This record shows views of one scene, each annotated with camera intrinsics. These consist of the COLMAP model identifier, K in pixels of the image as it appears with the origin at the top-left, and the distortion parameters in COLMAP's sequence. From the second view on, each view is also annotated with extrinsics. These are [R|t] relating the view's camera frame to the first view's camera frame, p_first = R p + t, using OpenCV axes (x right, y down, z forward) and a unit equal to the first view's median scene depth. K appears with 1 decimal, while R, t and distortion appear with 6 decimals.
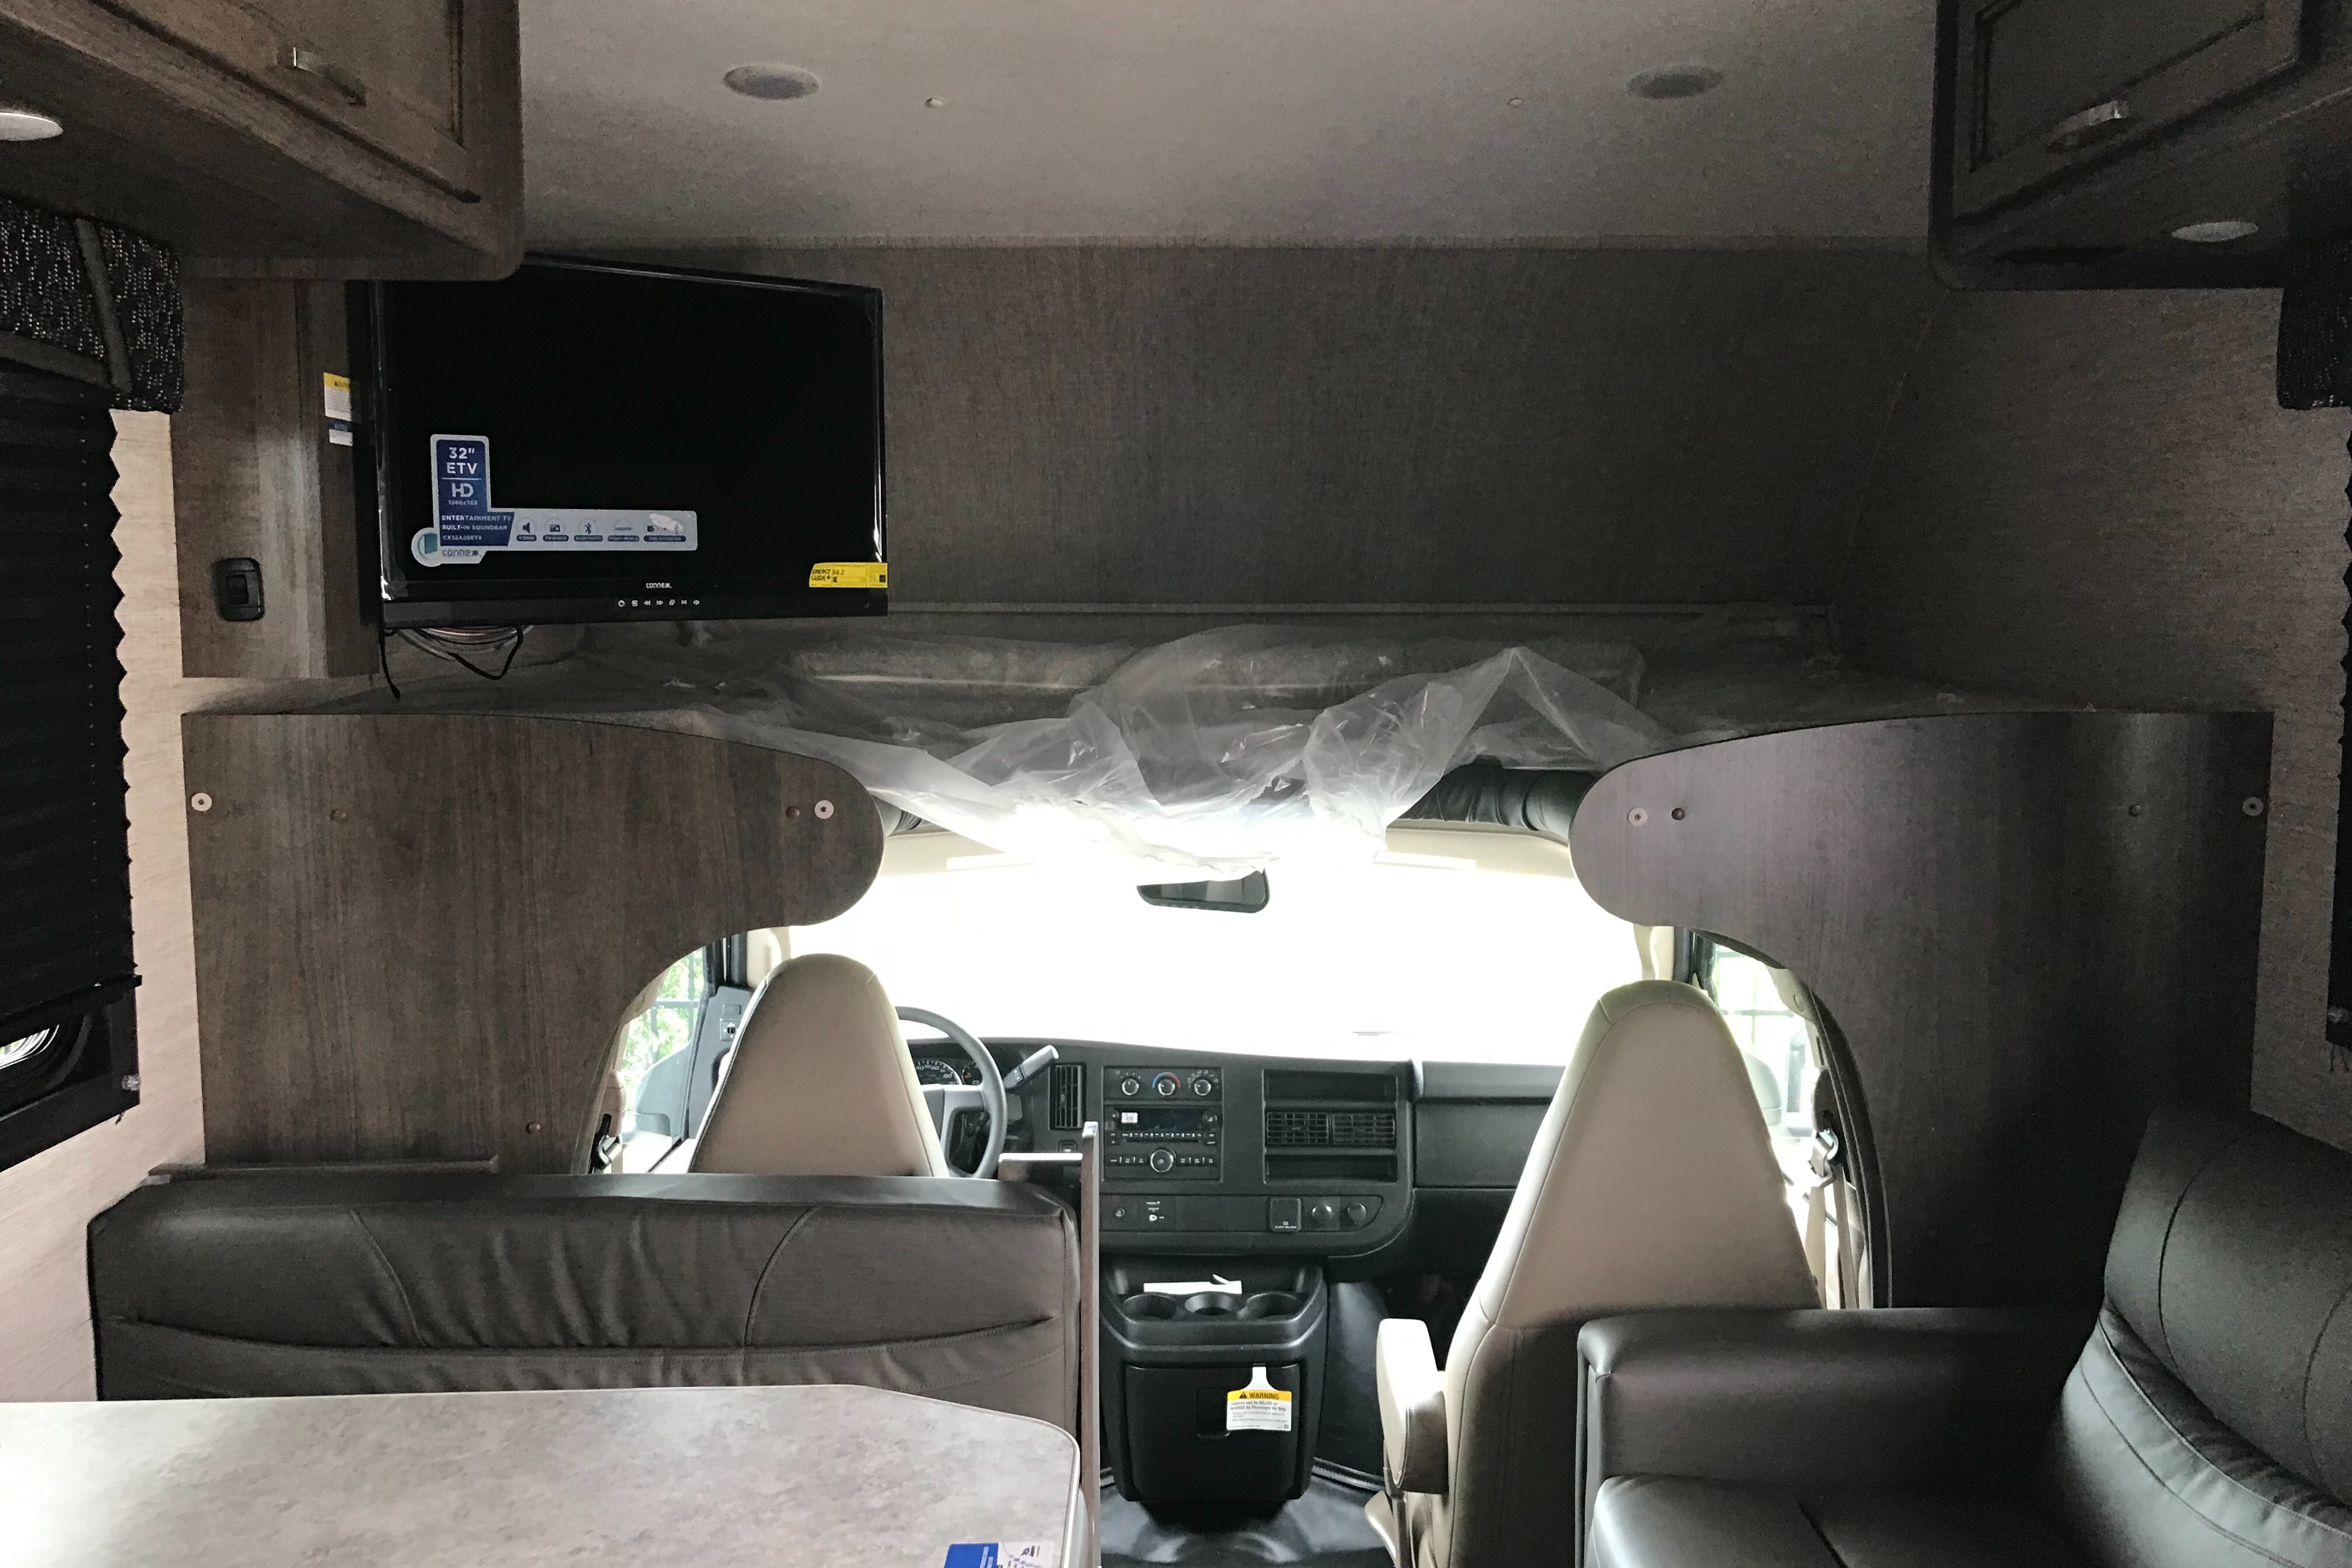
lens RADIAL K [[1947.1, 0, 1174.6], [0, 1947.1, 784.4], [0, 0, 1]] dist [-0.025199, 0.032867]
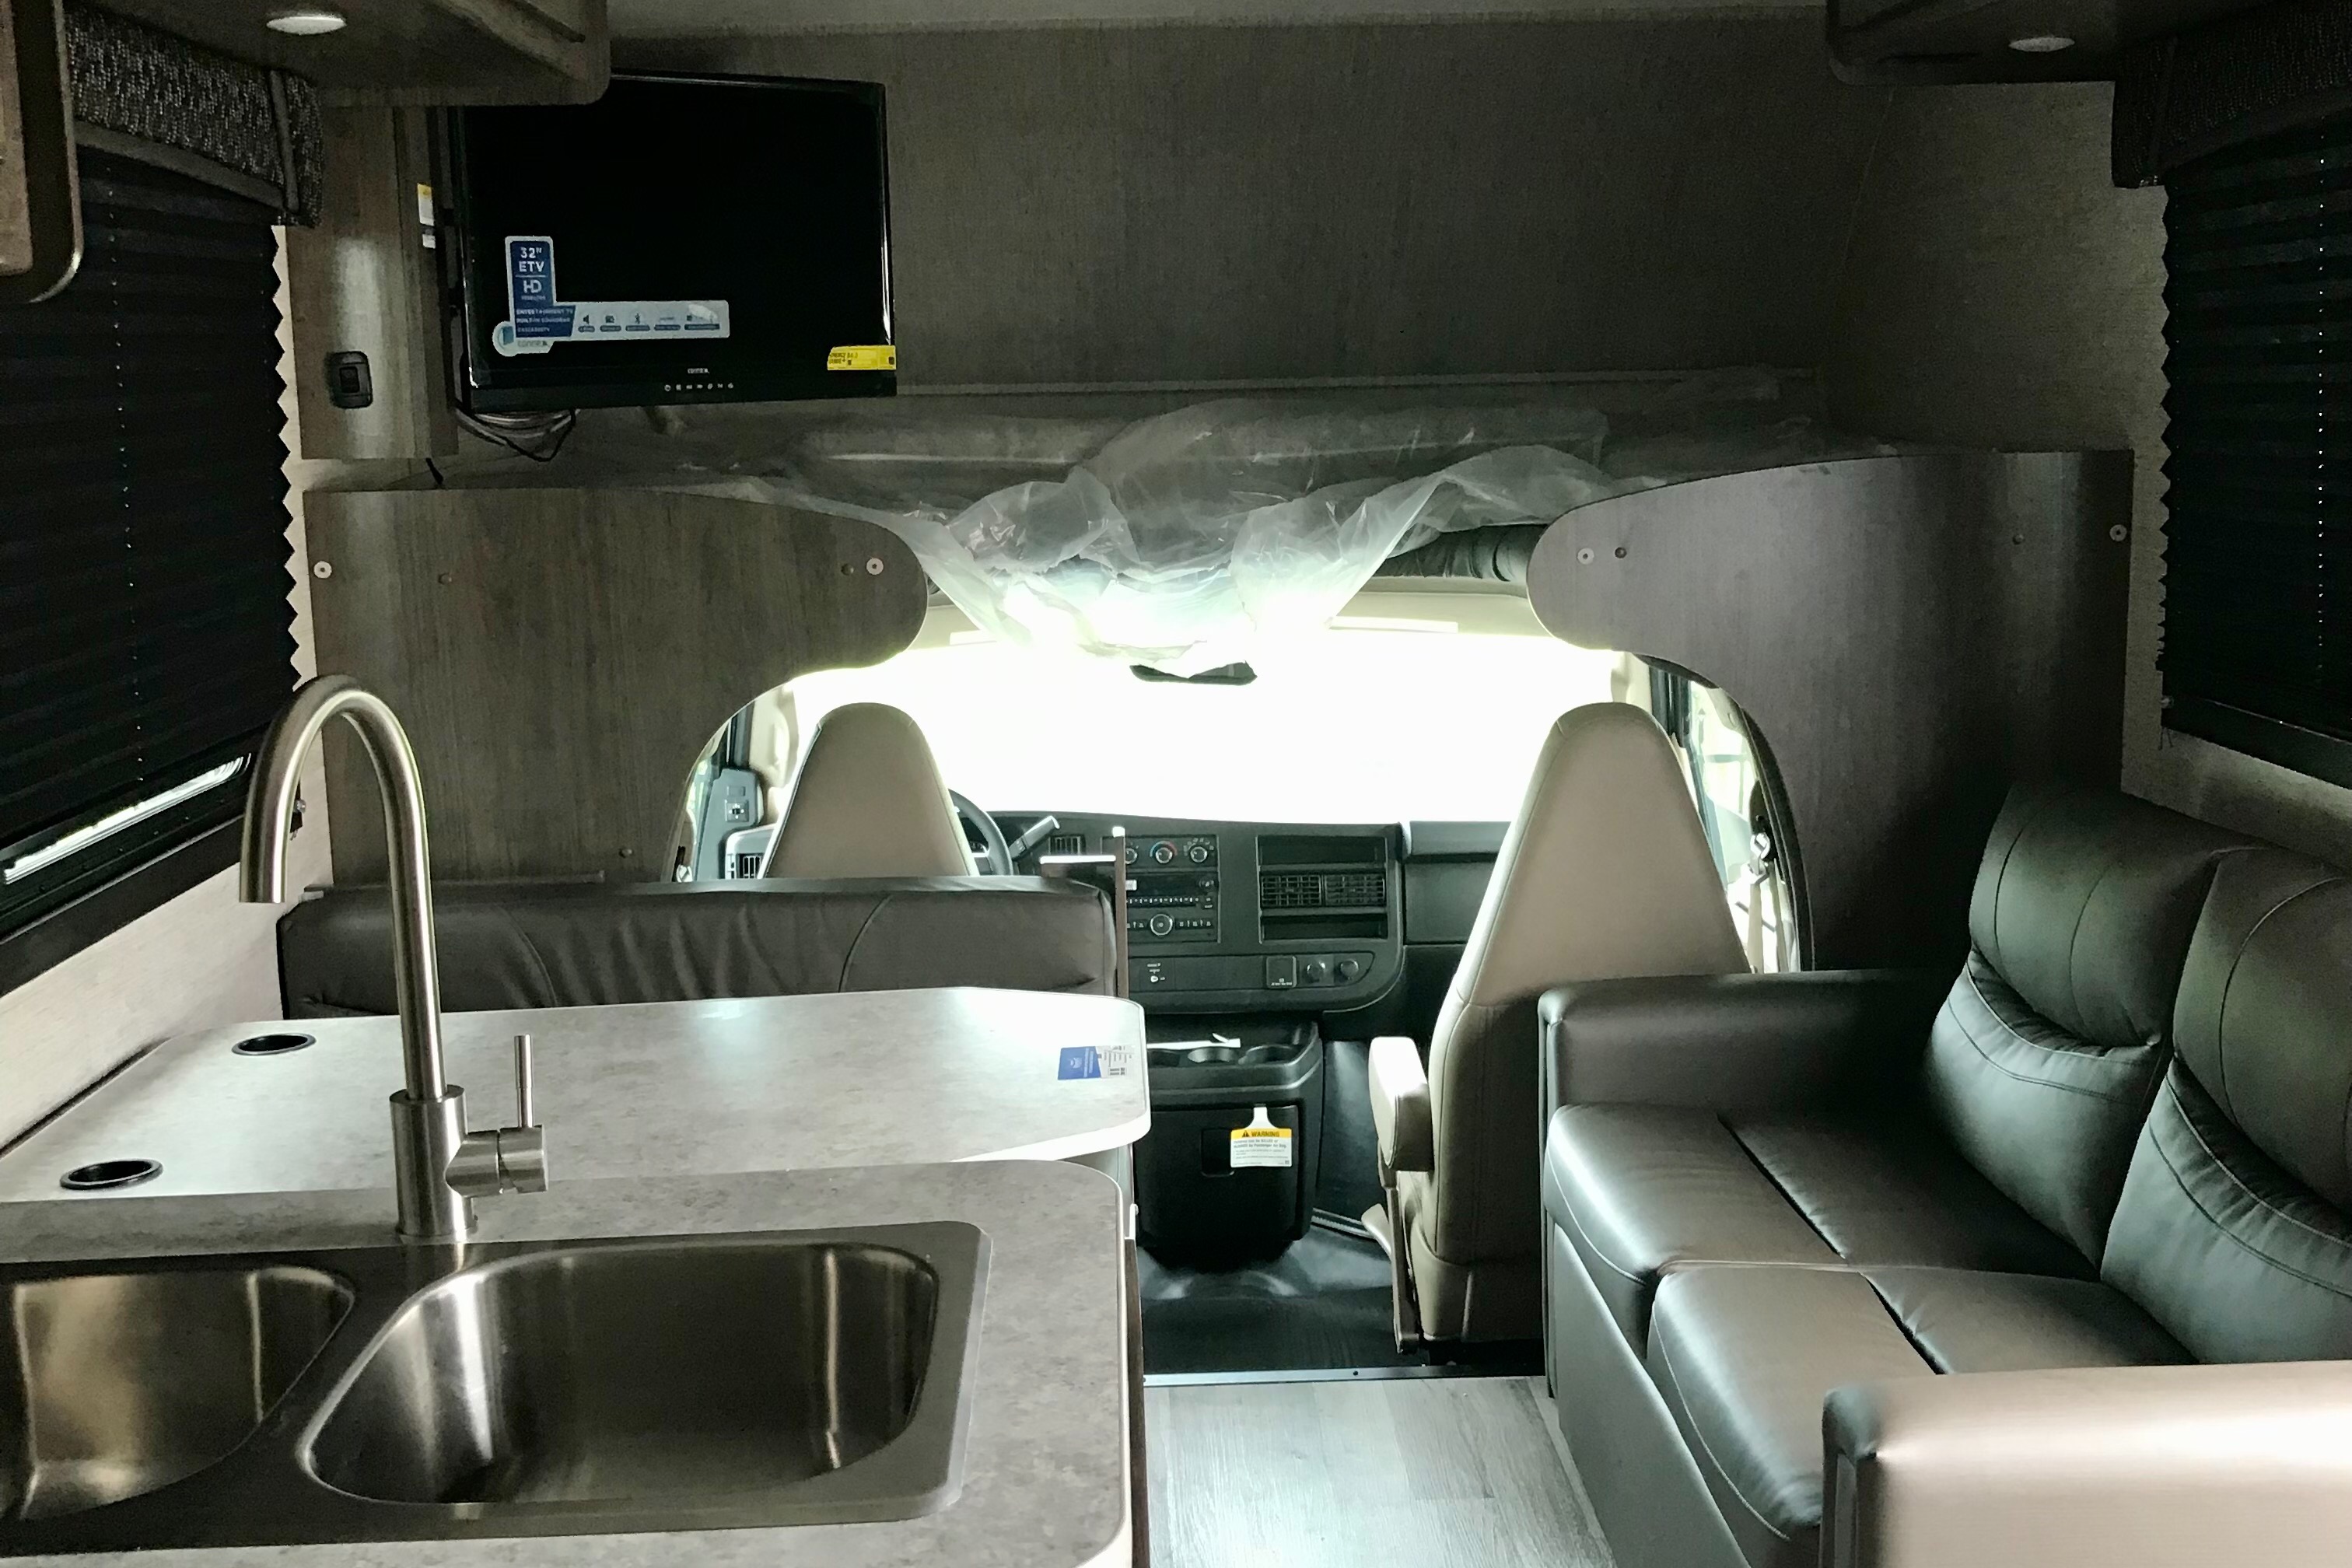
lens RADIAL K [[2562.8, 0, 1178.6], [0, 2562.8, 799.5], [0, 0, 1]] dist [0.014661, 0.000000]
pose [[0.999344, -0.025306, 0.025905, -0.042527], [0.023552, 0.997548, 0.065905, 0.052554], [-0.027510, -0.065252, 0.997490, -0.489877]]
